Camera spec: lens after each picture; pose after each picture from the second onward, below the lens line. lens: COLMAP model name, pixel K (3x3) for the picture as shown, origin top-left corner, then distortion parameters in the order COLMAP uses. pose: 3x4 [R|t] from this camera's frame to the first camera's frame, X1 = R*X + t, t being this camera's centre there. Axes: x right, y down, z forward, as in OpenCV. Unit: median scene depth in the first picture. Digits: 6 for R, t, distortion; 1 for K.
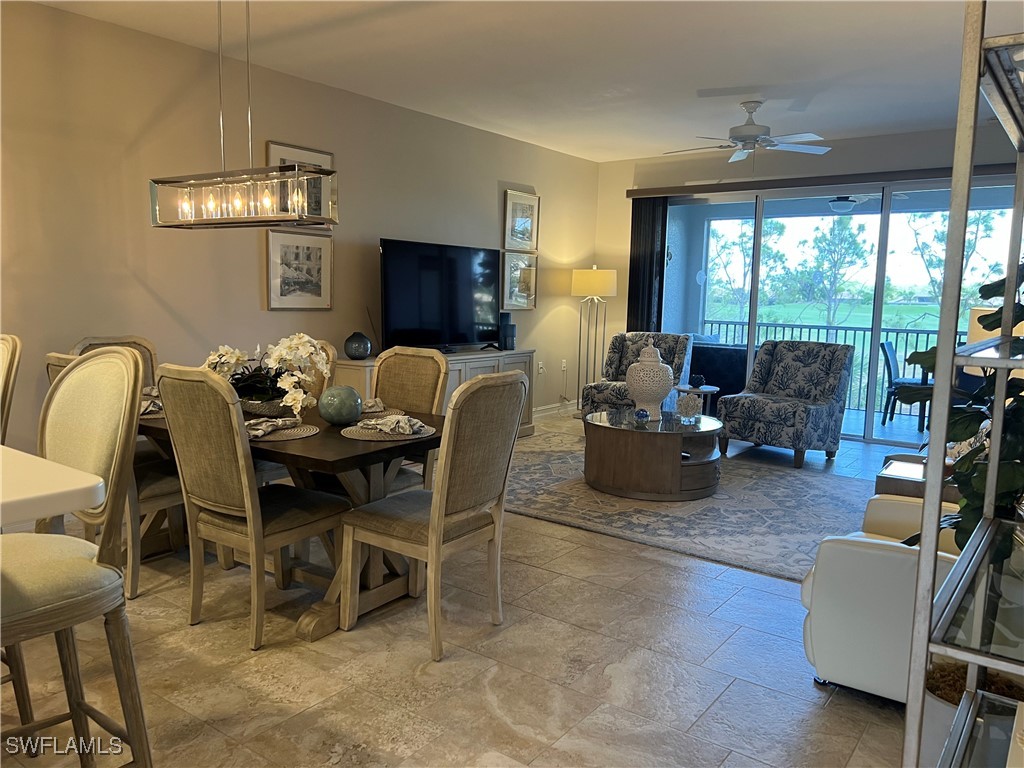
lens RADIAL K [[773.7, 0, 505.7], [0, 773.7, 387.6], [0, 0, 1]] dist [0.077604, -0.012840]
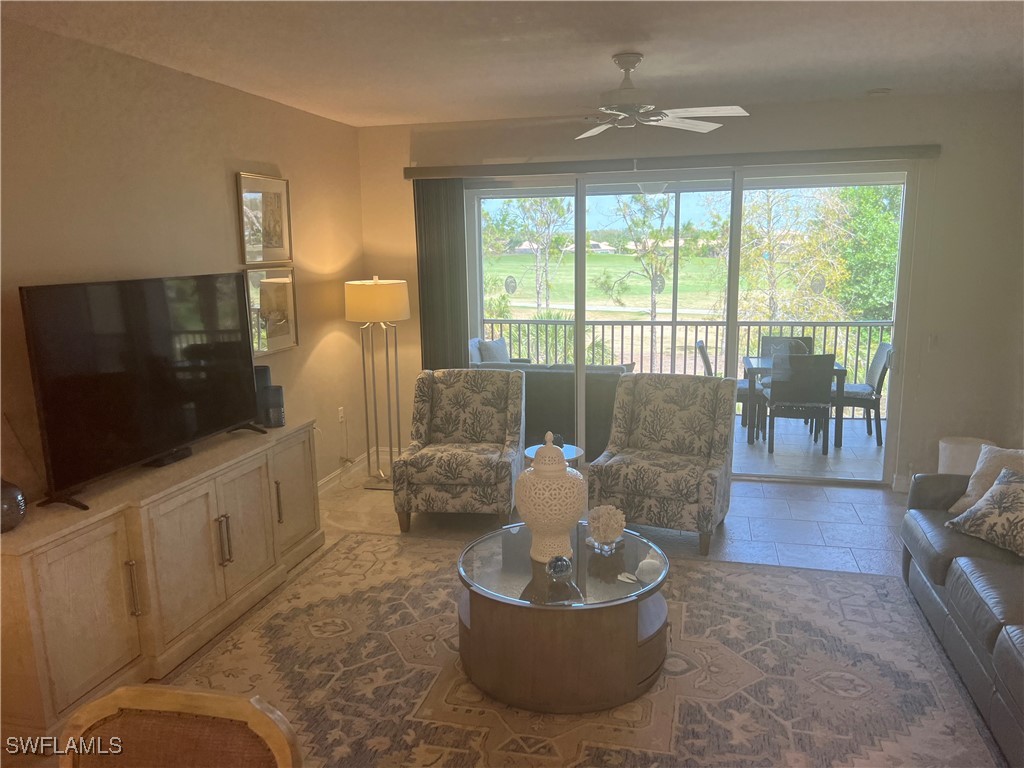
lens RADIAL K [[773.7, 0, 522.4], [0, 773.7, 382.4], [0, 0, 1]] dist [0.077604, -0.012840]
pose [[0.915533, -0.105735, 0.388098, -0.053708], [0.083801, 0.993800, 0.073067, -0.112356], [-0.393418, -0.034372, 0.918717, 0.320587]]
